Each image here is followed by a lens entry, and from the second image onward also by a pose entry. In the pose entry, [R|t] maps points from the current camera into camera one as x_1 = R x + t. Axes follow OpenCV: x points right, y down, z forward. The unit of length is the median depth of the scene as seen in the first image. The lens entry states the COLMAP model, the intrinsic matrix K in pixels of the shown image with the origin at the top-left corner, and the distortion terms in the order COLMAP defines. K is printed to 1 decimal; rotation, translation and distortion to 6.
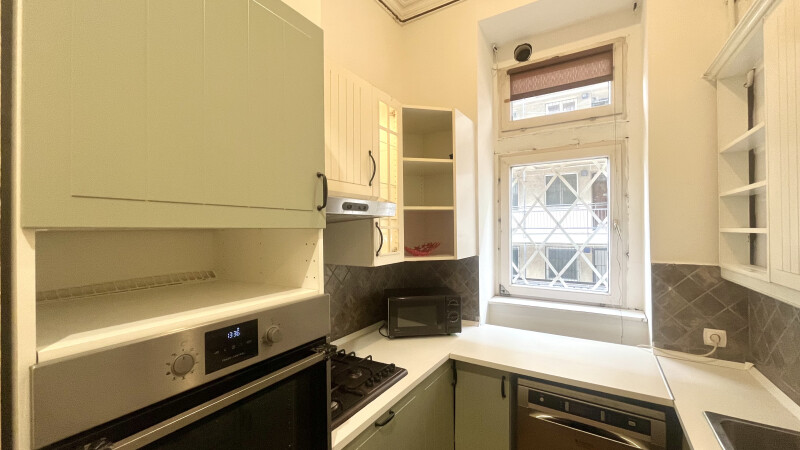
lens RADIAL K [[323.0, 0, 399.3], [0, 323.0, 225.9], [0, 0, 1]] dist [-0.003348, 0.000004]
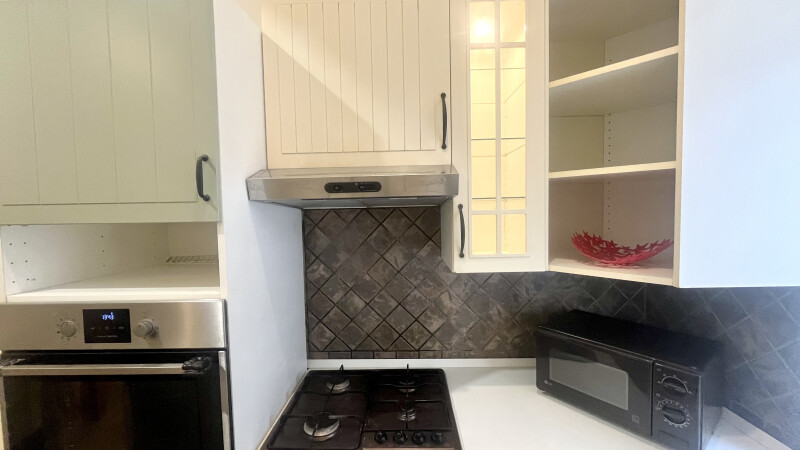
lens RADIAL K [[323.0, 0, 401.3], [0, 323.0, 226.0], [0, 0, 1]] dist [-0.003348, 0.000004]
pose [[0.515681, 0.044988, -0.855599, 0.389562], [0.022772, 0.997548, 0.066177, -0.012921], [0.856478, -0.053610, 0.513392, 0.534465]]
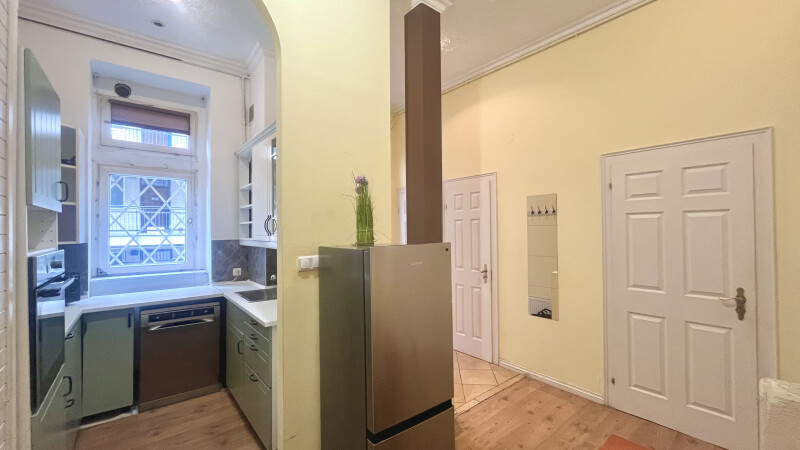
lens RADIAL K [[323.0, 0, 399.1], [0, 323.0, 225.7], [0, 0, 1]] dist [-0.003348, 0.000004]
pose [[0.323035, 0.016586, 0.946242, -0.712108], [-0.000147, 0.999847, -0.017475, 0.061050], [-0.946387, 0.005506, 0.322989, -0.719454]]
